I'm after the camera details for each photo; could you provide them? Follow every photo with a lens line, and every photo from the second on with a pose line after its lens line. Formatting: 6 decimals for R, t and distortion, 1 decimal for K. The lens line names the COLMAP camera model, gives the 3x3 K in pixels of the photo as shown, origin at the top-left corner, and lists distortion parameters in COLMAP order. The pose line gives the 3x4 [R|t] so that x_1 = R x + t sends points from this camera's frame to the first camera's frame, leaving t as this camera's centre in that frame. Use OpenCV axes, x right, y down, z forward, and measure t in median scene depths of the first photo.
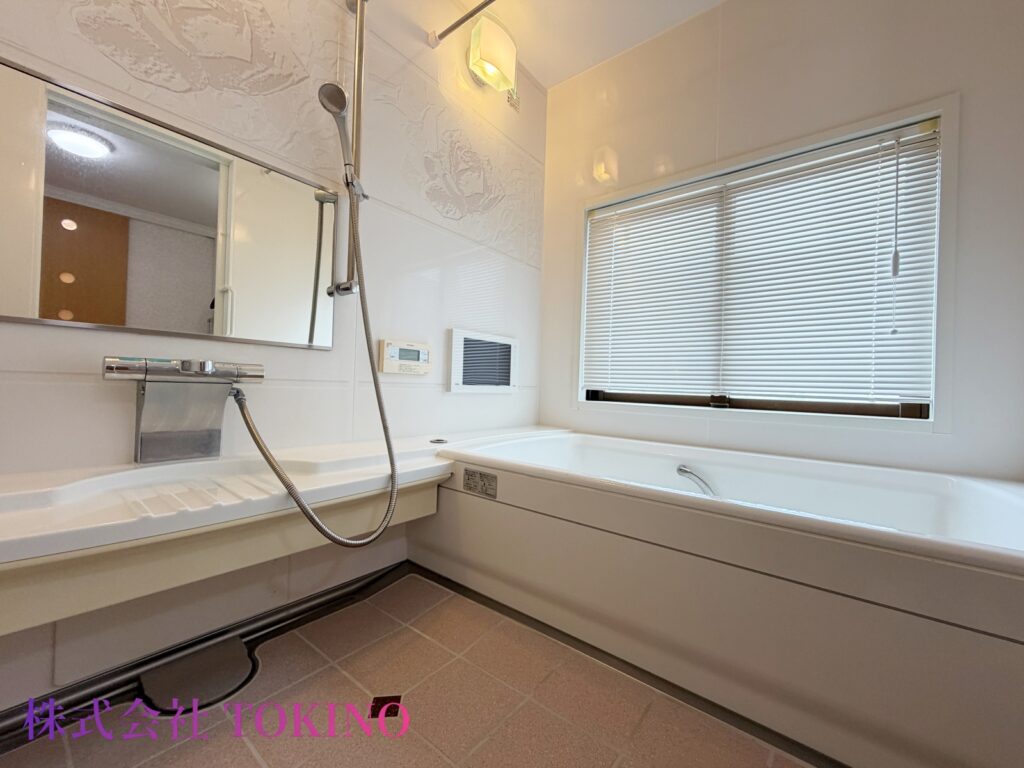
lens RADIAL K [[410.4, 0, 512.0], [0, 410.4, 384.0], [0, 0, 1]] dist [0.000055, -0.000602]
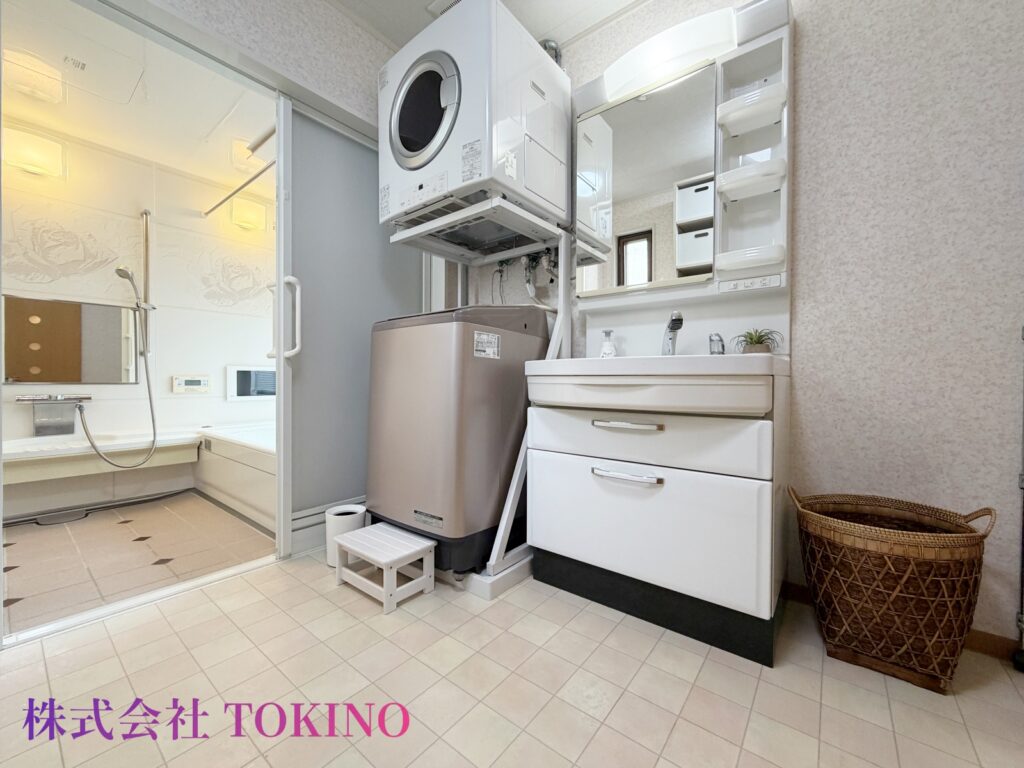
lens RADIAL K [[410.4, 0, 512.0], [0, 410.4, 384.0], [0, 0, 1]] dist [0.000055, -0.000602]
pose [[0.999631, -0.026927, -0.003461, 1.410103], [0.026974, 0.999531, 0.014512, -0.059140], [0.003069, -0.014600, 0.999889, -1.040446]]
